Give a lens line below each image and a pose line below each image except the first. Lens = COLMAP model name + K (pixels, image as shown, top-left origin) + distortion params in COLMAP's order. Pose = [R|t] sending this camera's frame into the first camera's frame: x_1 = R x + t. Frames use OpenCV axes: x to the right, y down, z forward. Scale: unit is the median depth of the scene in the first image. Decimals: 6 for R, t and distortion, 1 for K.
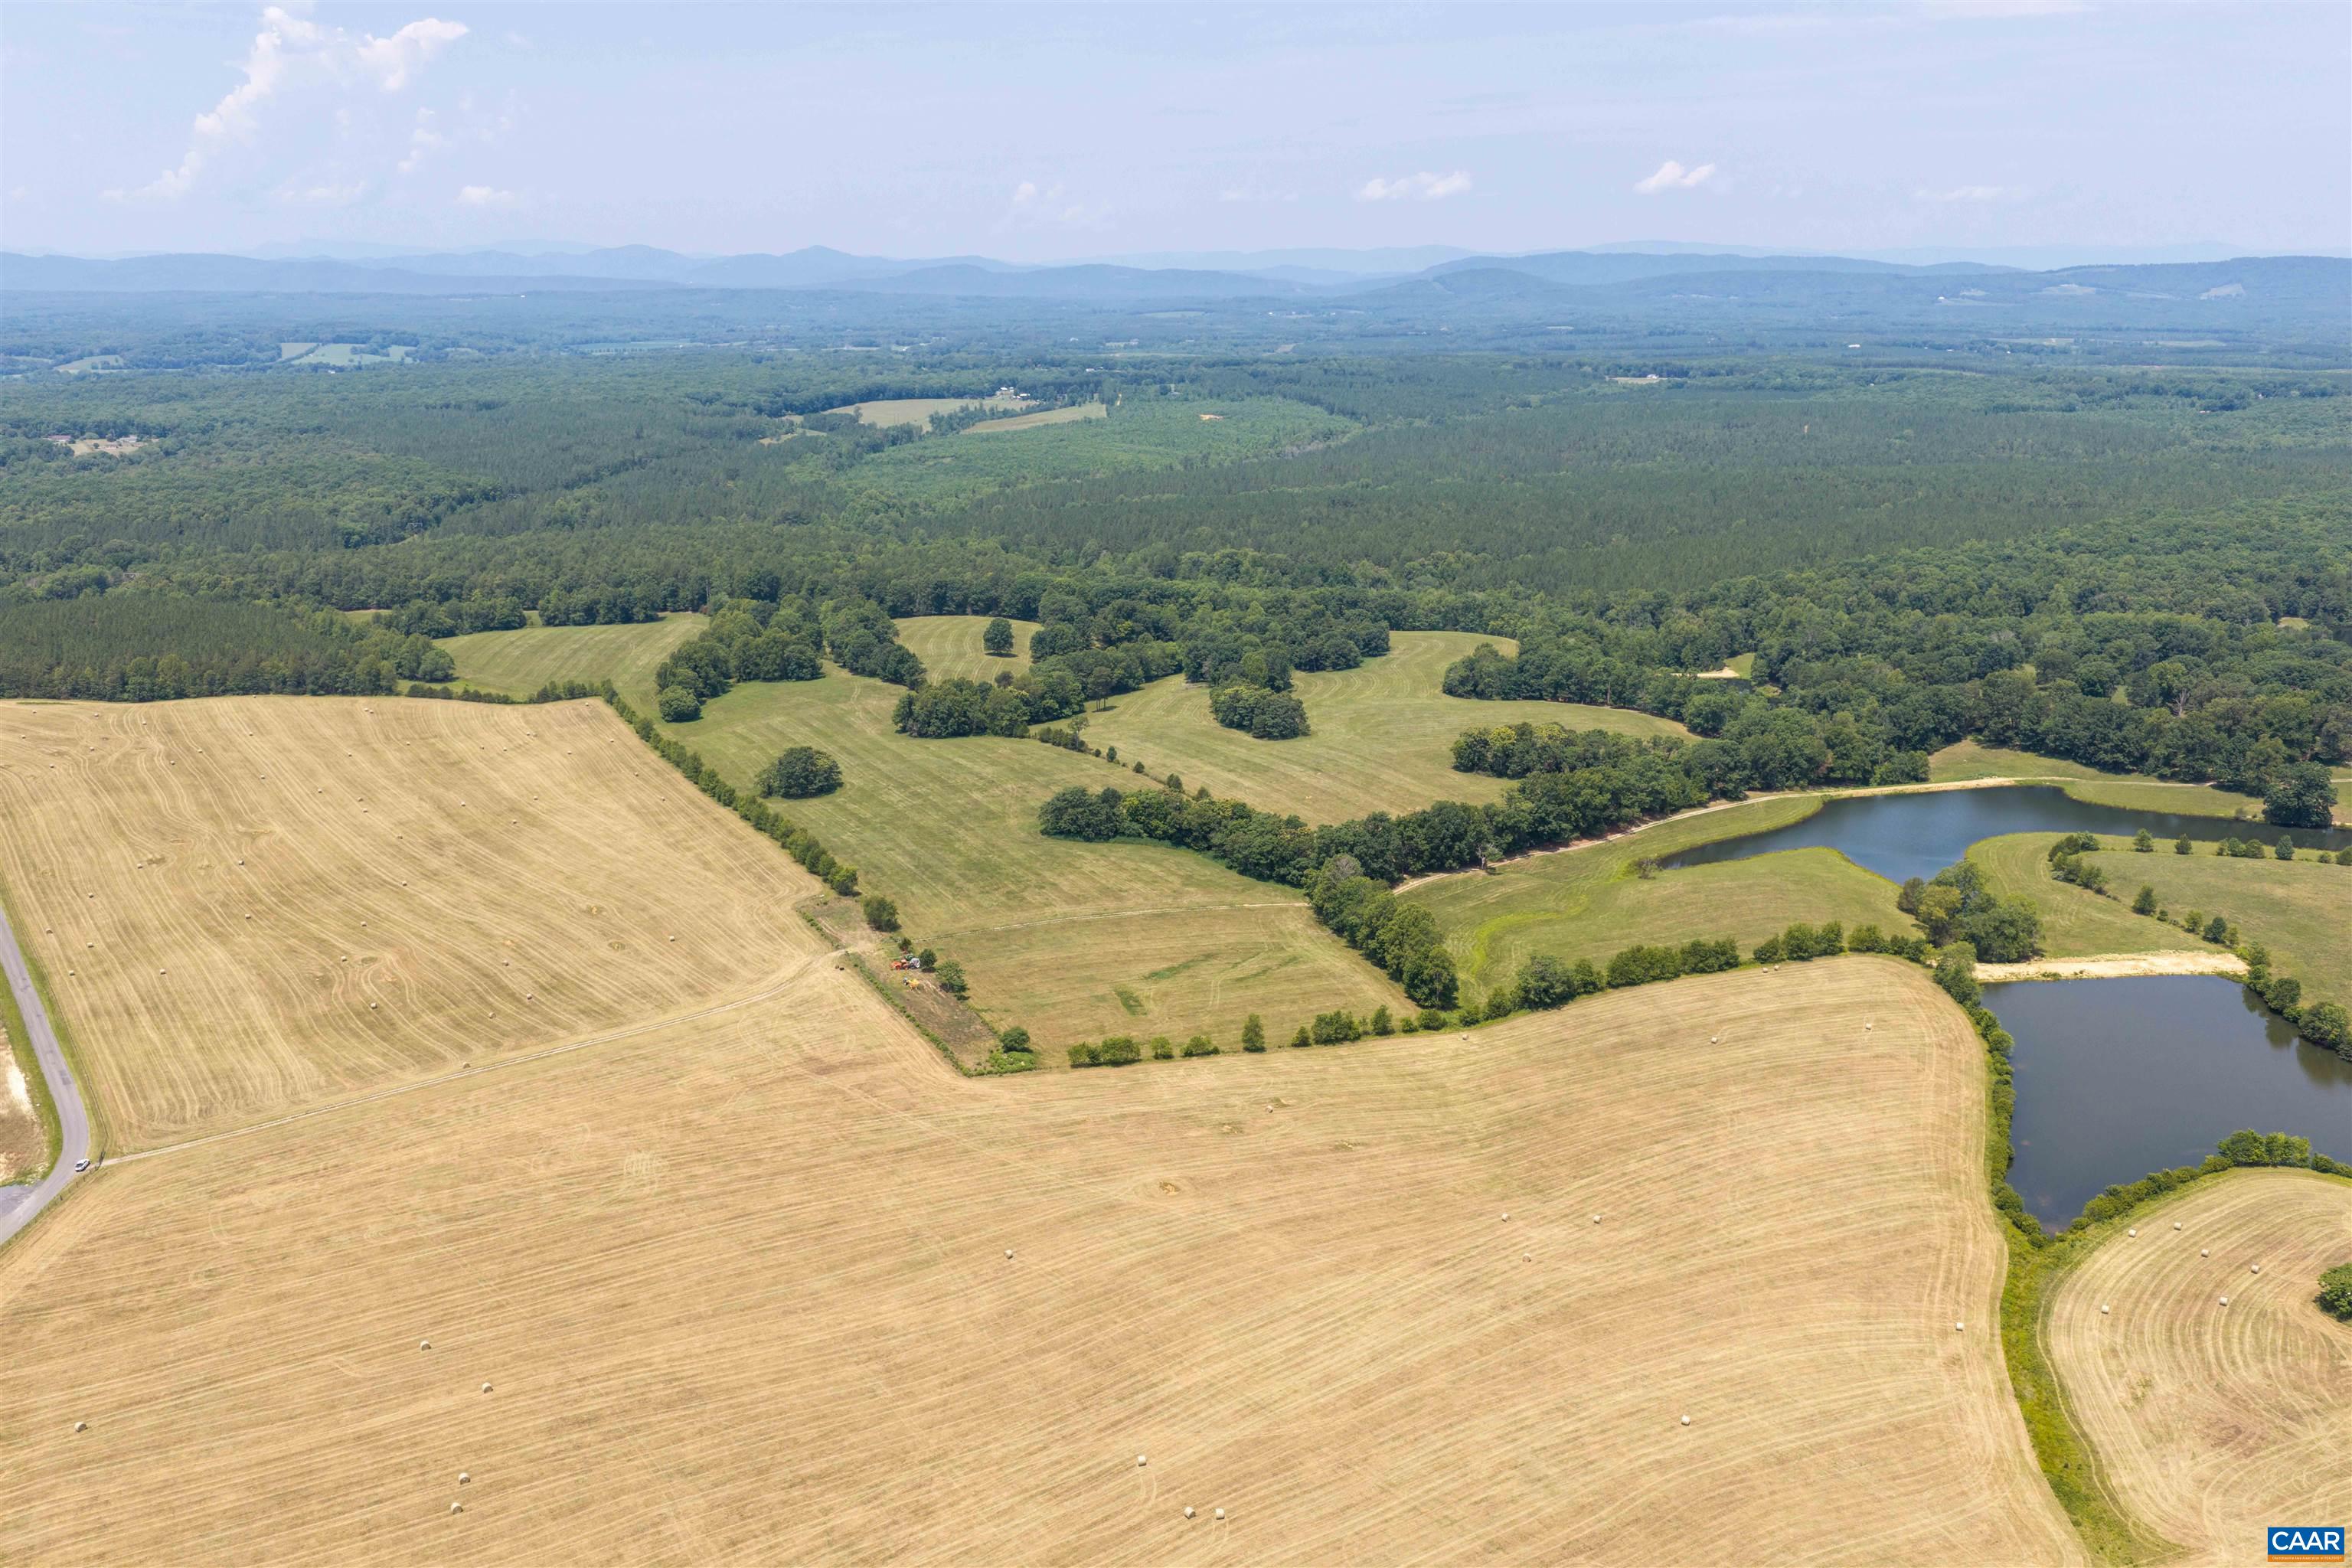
lens RADIAL K [[1943.4, 0, 1178.5], [0, 1943.4, 803.2], [0, 0, 1]] dist [0.020348, -0.035045]
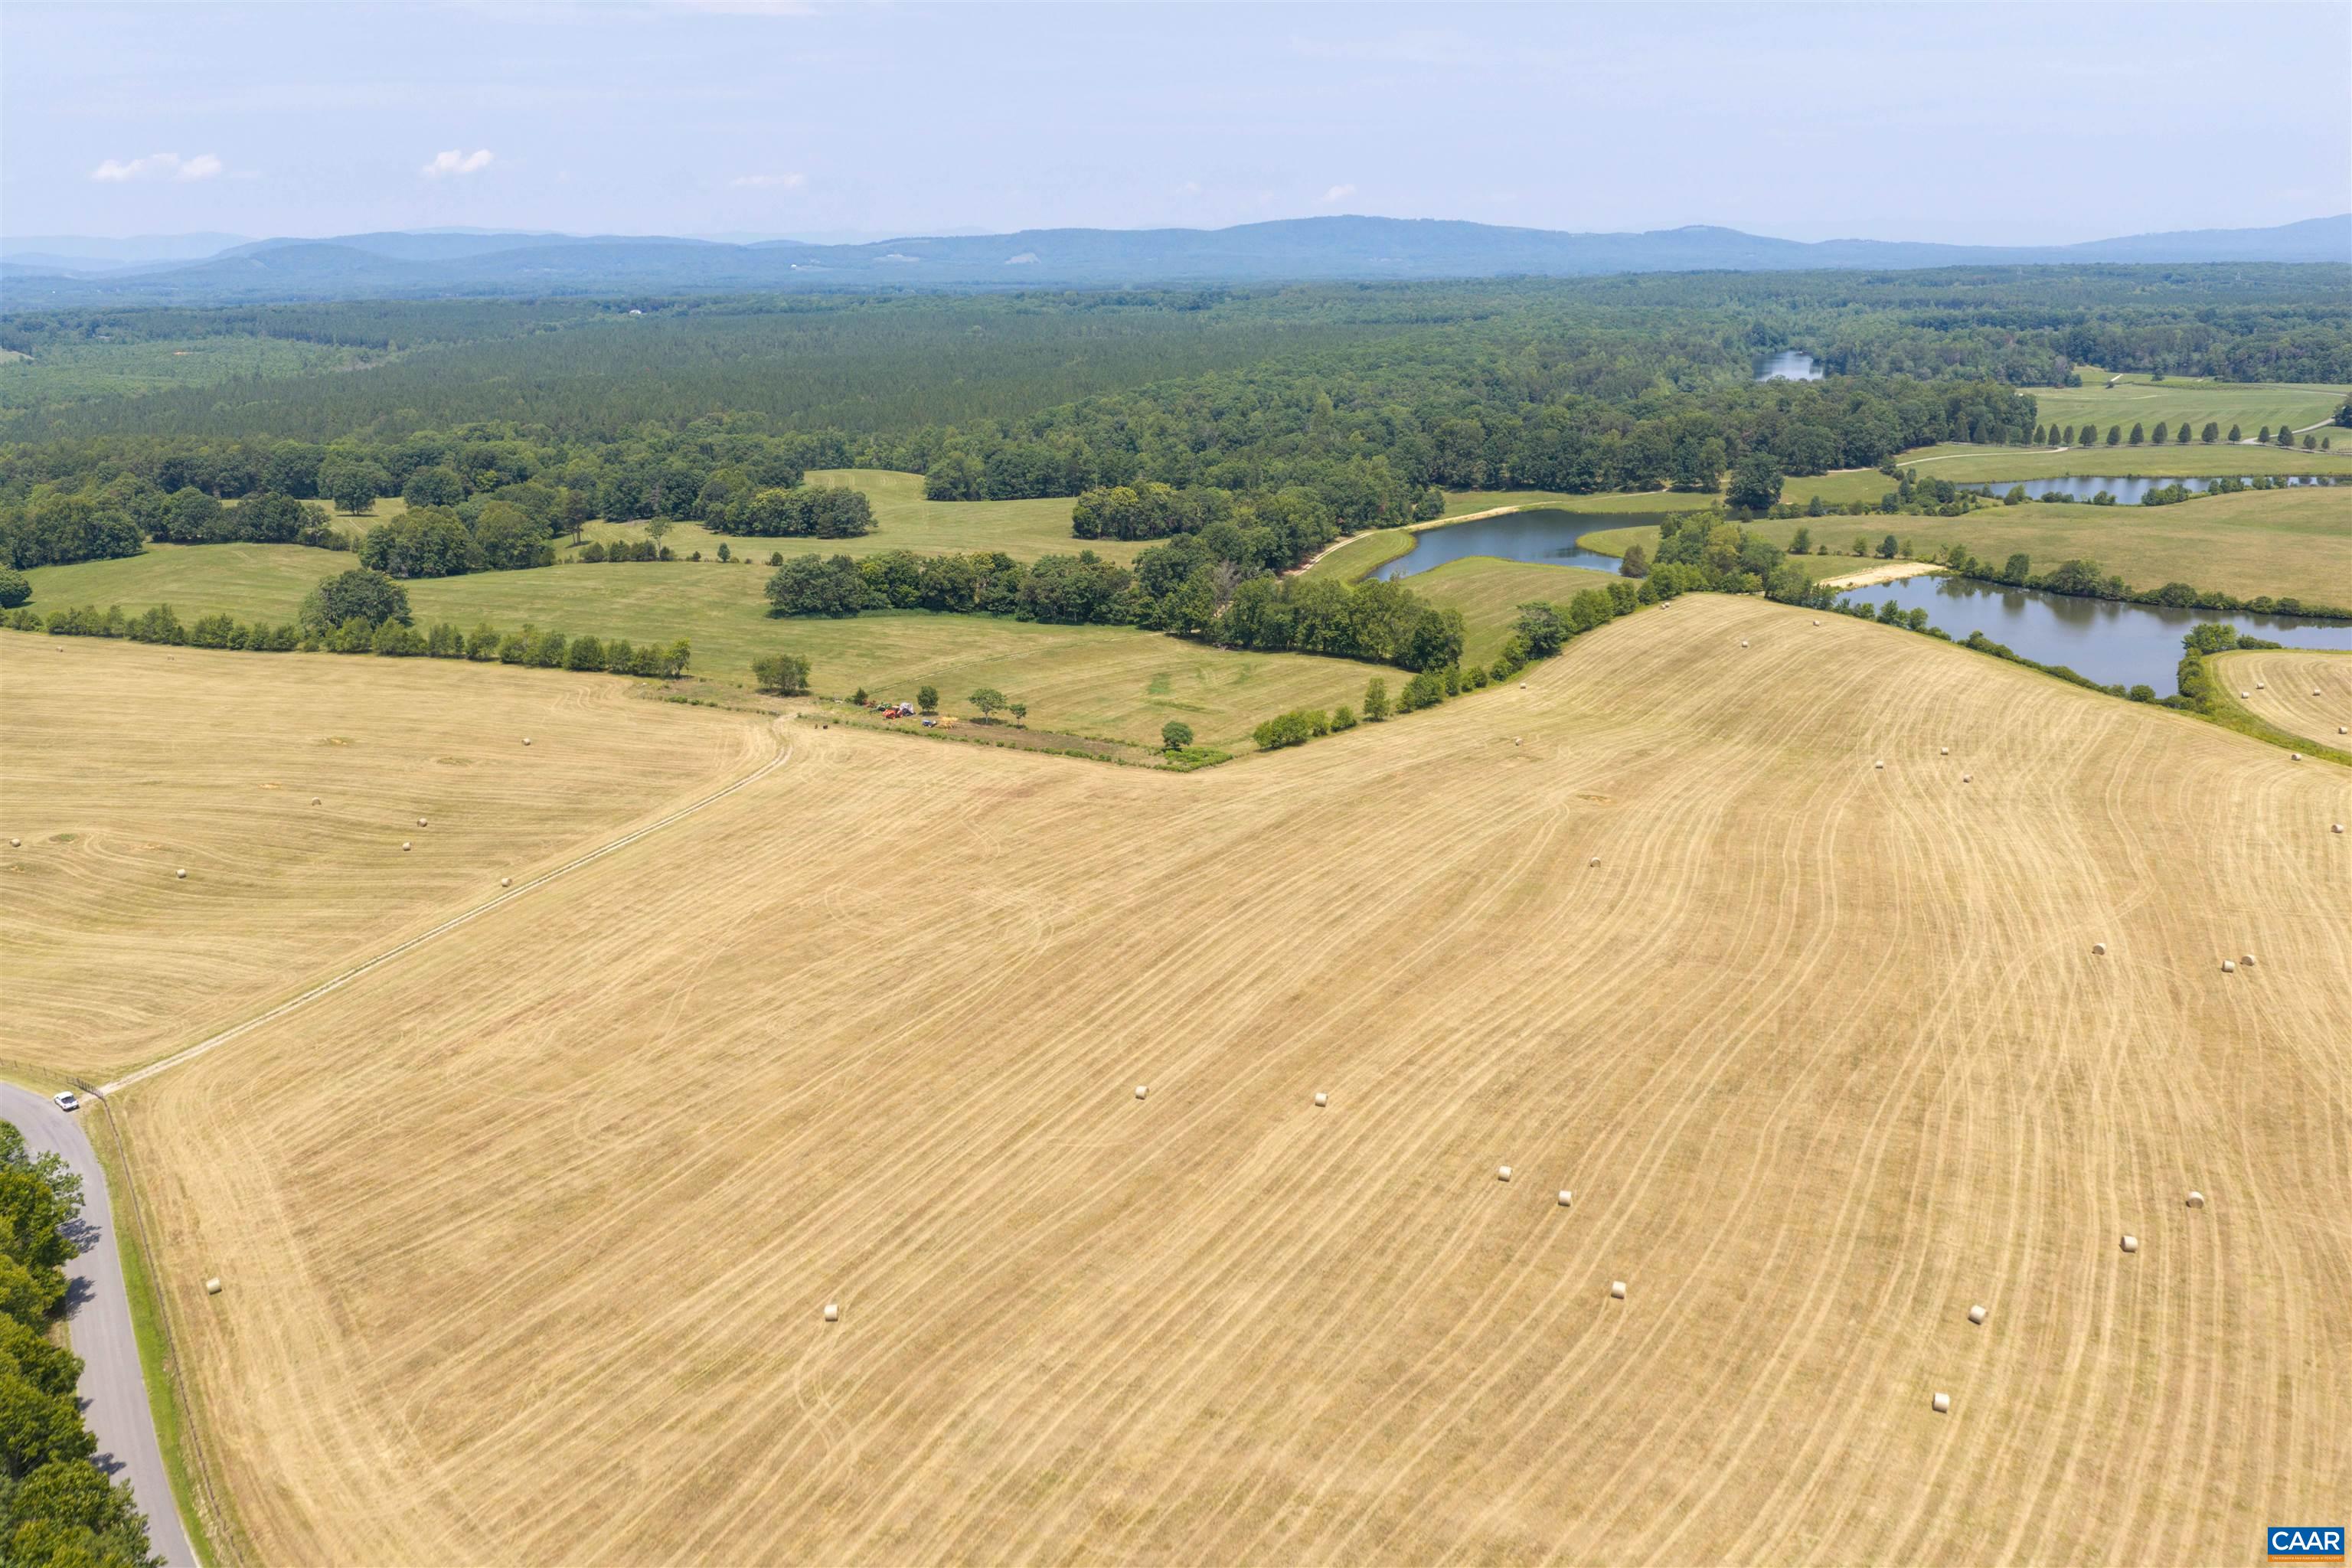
lens RADIAL K [[1943.4, 0, 1178.5], [0, 1943.4, 803.2], [0, 0, 1]] dist [0.020348, -0.035045]
pose [[0.837136, -0.158323, 0.523581, -0.313628], [0.155969, 0.986549, 0.048943, 0.067388], [-0.524287, 0.040691, 0.850569, 0.191554]]
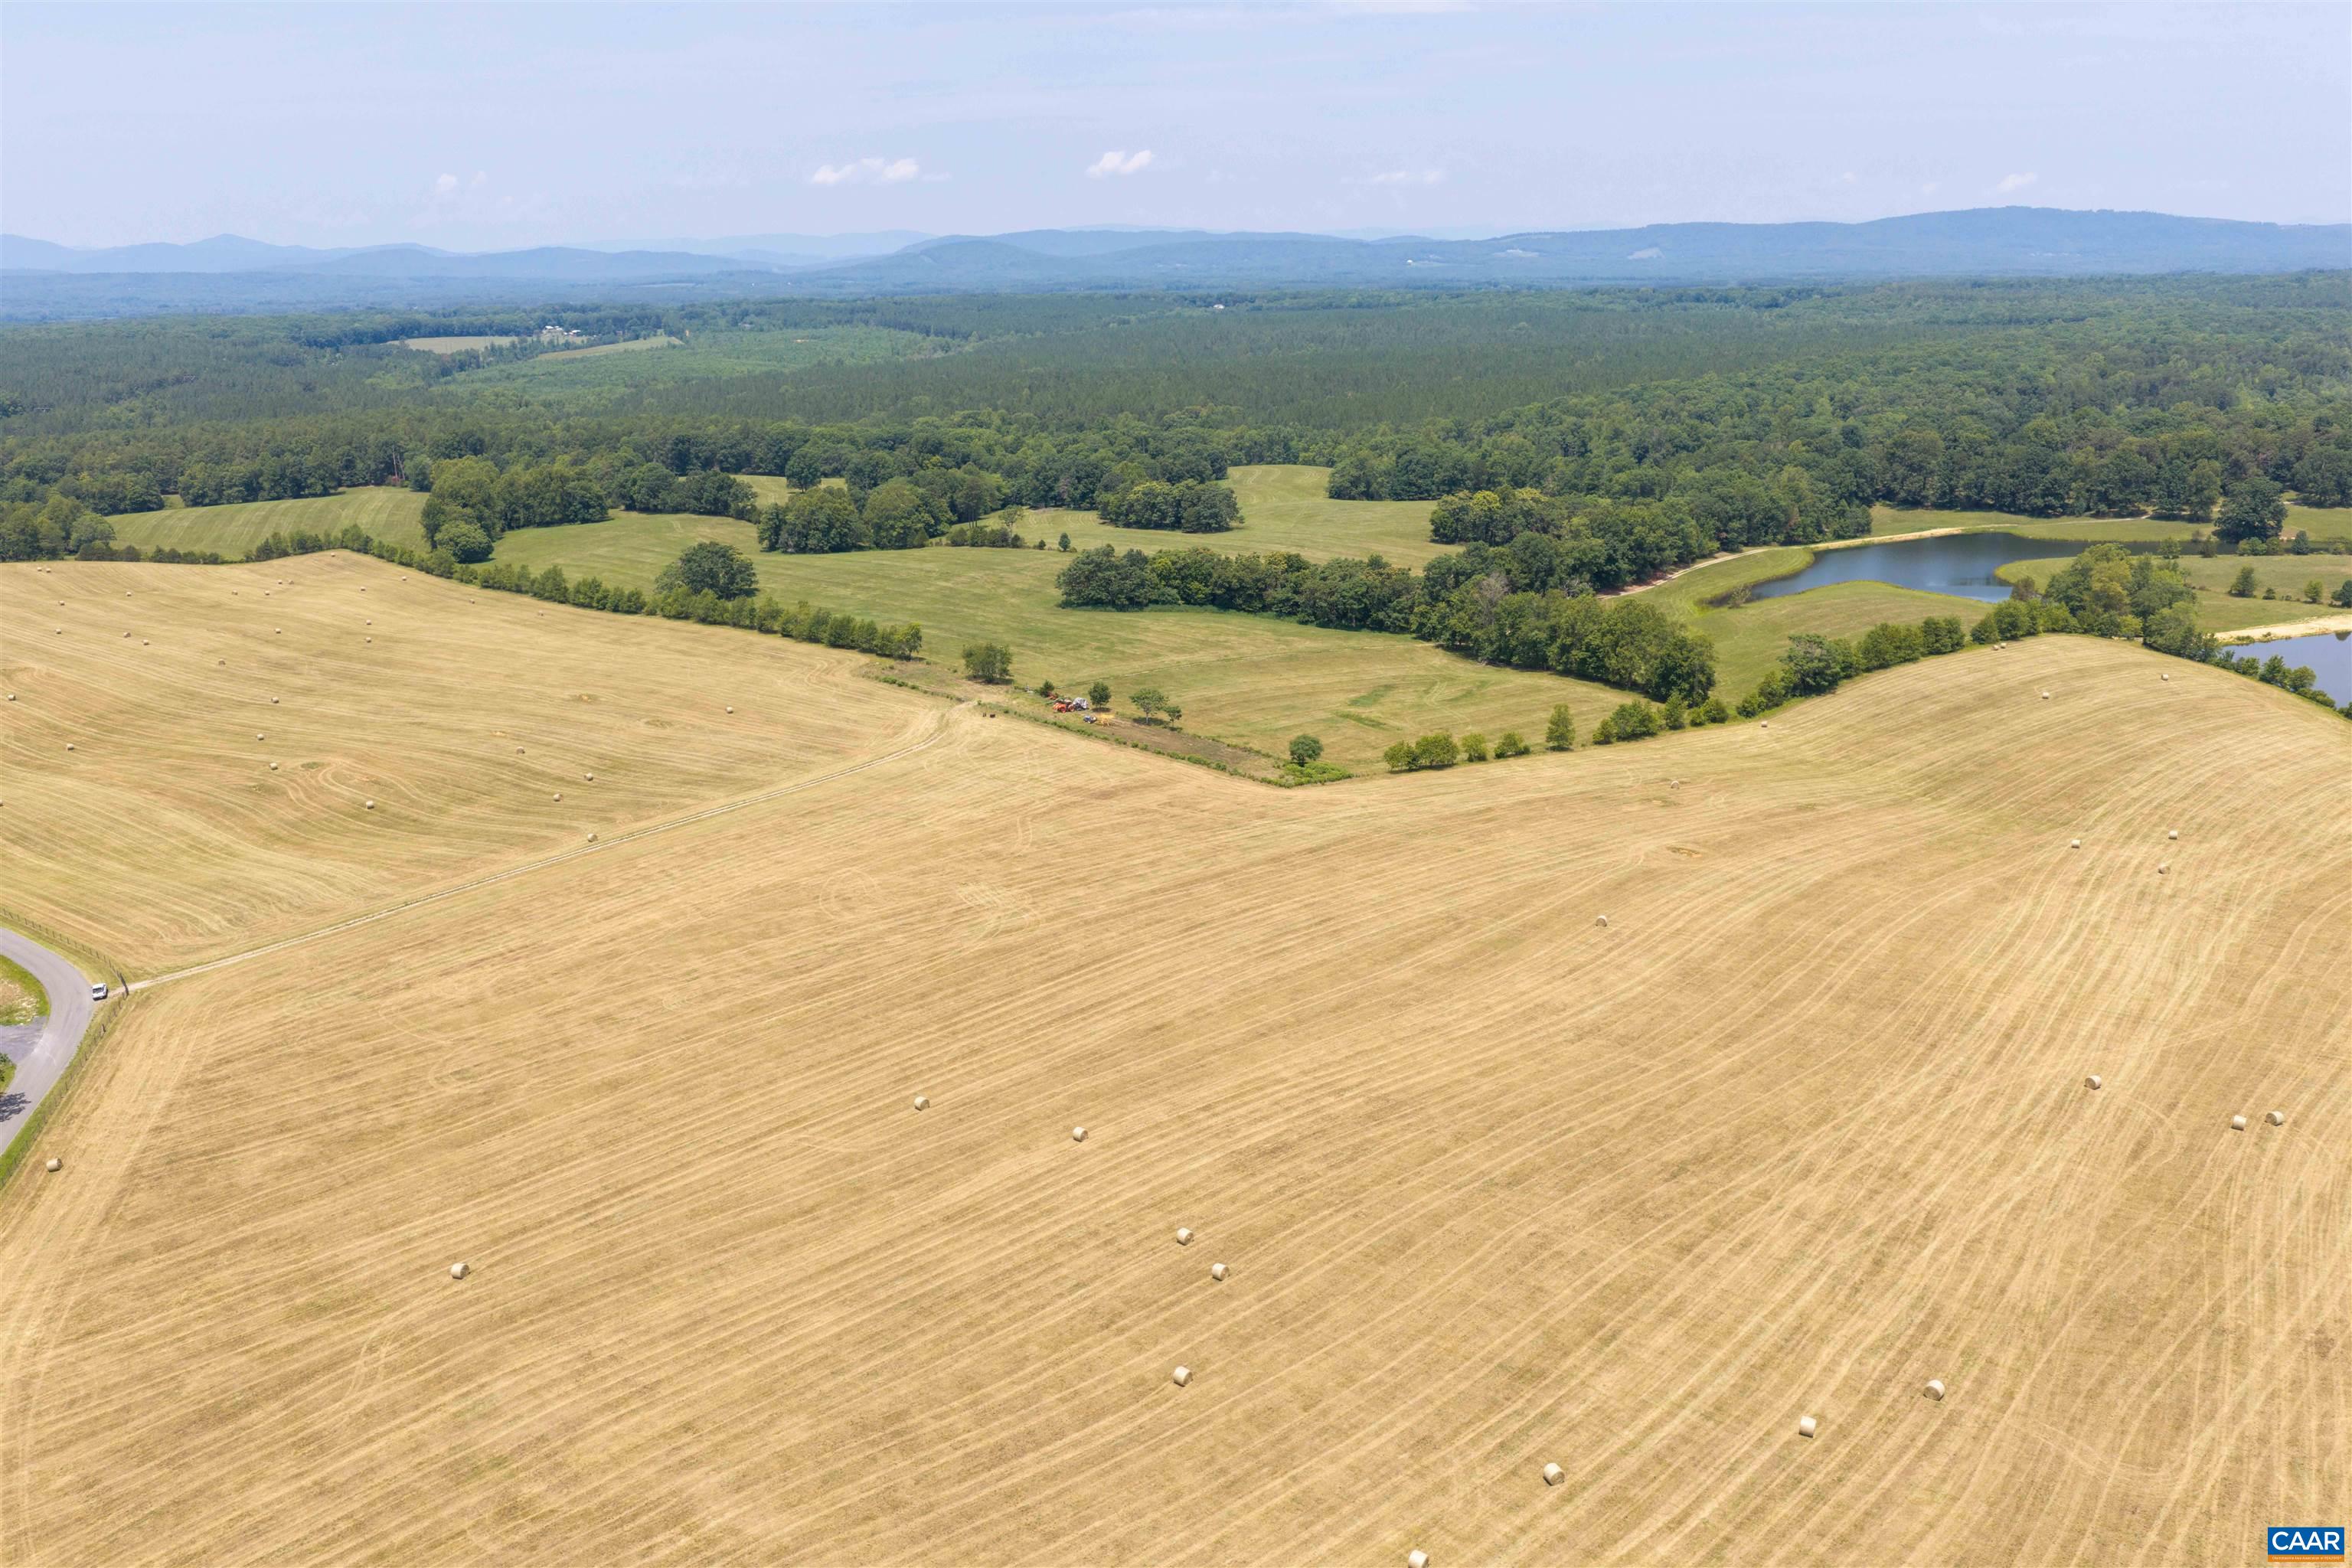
lens RADIAL K [[1943.4, 0, 1178.5], [0, 1943.4, 803.2], [0, 0, 1]] dist [0.020348, -0.035045]
pose [[0.964422, -0.082908, 0.251032, -0.204155], [0.081680, 0.996541, 0.015325, 0.077849], [-0.251434, 0.005725, 0.967857, 0.154285]]
